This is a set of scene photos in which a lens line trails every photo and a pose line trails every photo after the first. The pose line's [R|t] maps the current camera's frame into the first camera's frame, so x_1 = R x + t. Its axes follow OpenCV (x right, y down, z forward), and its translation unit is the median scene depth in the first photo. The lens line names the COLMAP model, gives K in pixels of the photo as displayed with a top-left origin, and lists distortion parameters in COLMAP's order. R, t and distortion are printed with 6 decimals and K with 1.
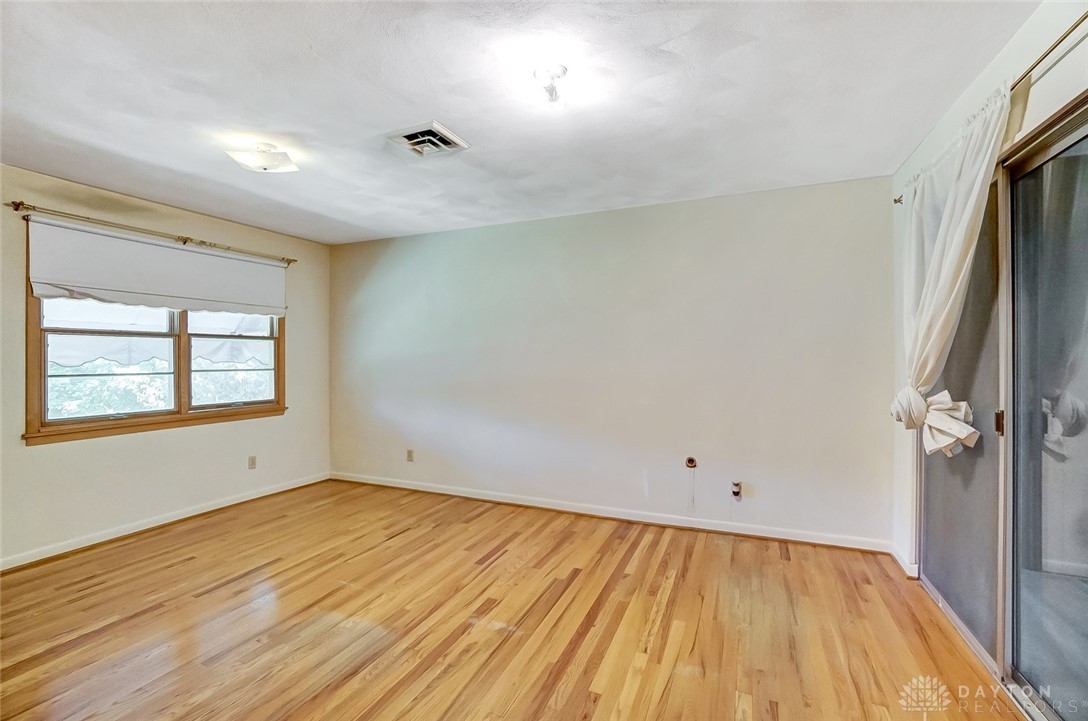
lens RADIAL K [[486.1, 0, 536.7], [0, 486.1, 356.2], [0, 0, 1]] dist [-0.062358, 0.021384]
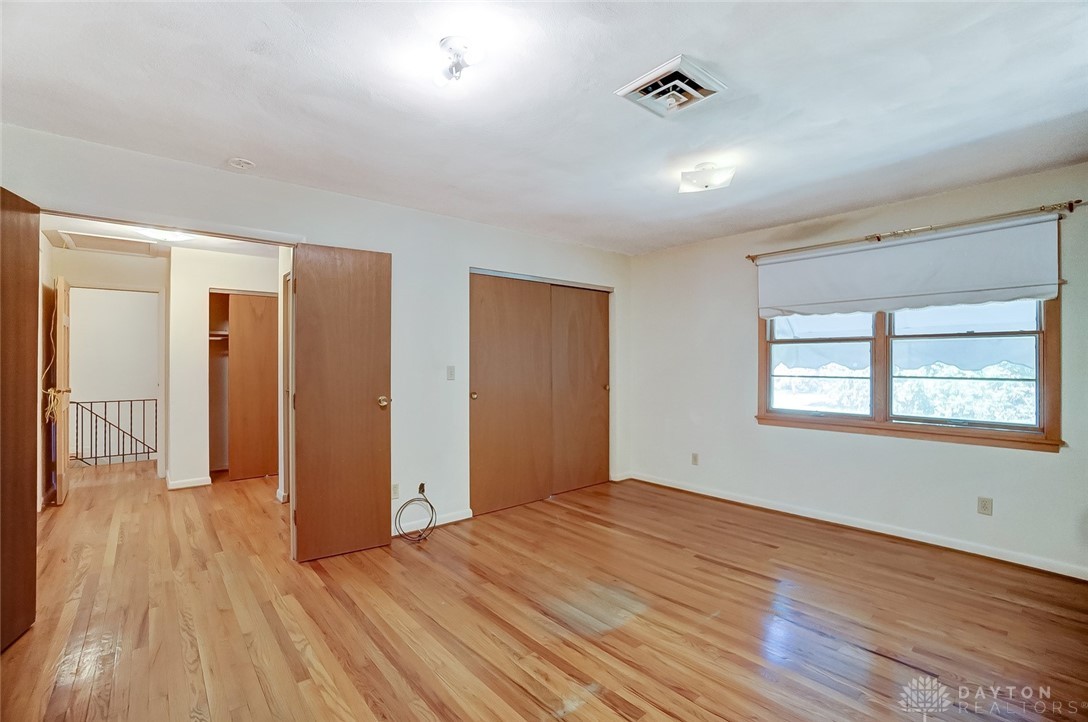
lens RADIAL K [[486.1, 0, 536.7], [0, 486.1, 356.7], [0, 0, 1]] dist [-0.062358, 0.021384]
pose [[-0.444150, -0.007835, -0.895918, 0.484377], [0.003446, 0.999939, -0.010453, -0.000346], [0.895946, -0.007730, -0.444096, 0.972423]]
